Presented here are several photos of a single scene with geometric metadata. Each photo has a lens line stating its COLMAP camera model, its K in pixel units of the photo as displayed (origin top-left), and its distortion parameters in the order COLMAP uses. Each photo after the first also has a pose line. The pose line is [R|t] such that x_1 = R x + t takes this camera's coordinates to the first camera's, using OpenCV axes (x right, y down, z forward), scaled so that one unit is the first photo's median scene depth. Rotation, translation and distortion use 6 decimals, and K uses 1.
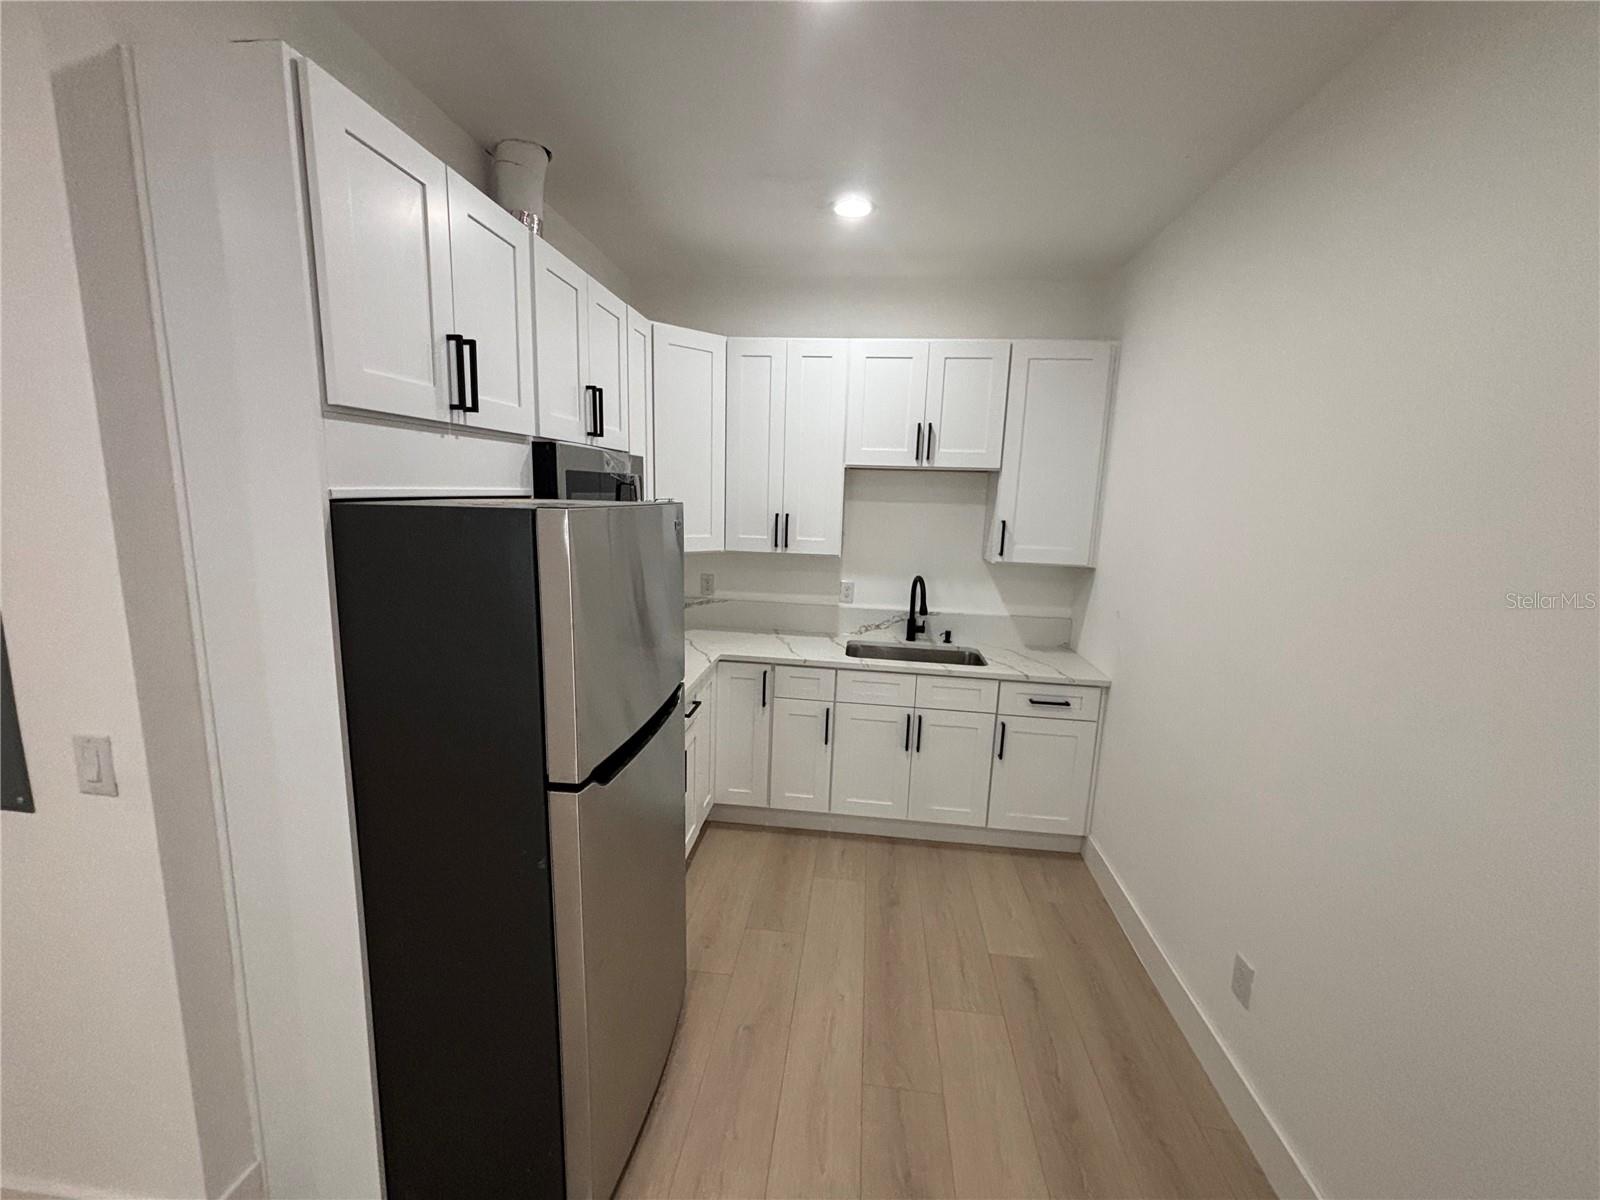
lens RADIAL K [[652.7, 0, 800.0], [0, 652.7, 600.0], [0, 0, 1]] dist [-0.001924, -0.000196]
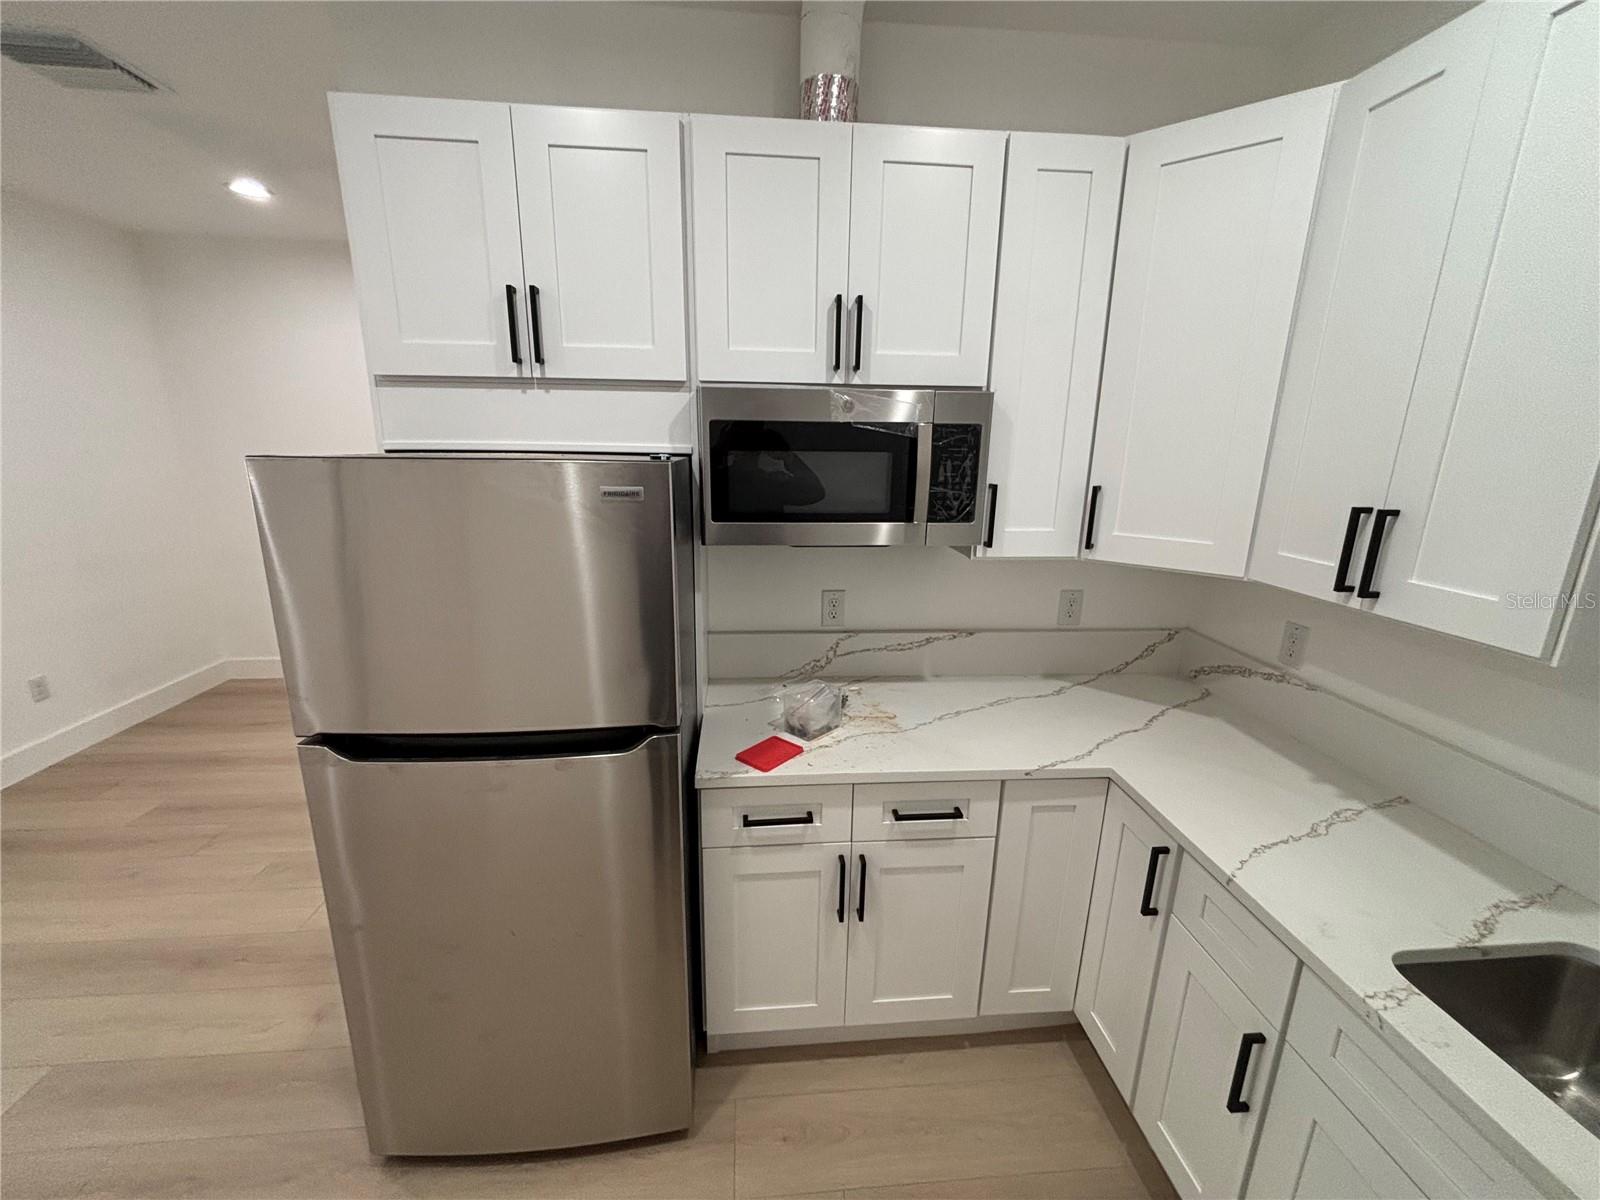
lens RADIAL K [[652.7, 0, 800.0], [0, 652.7, 600.0], [0, 0, 1]] dist [-0.001924, -0.000196]
pose [[0.204427, 0.210439, -0.955994, 0.478895], [-0.172706, 0.969052, 0.176383, -0.153264], [0.963526, 0.129049, 0.234445, 0.989032]]
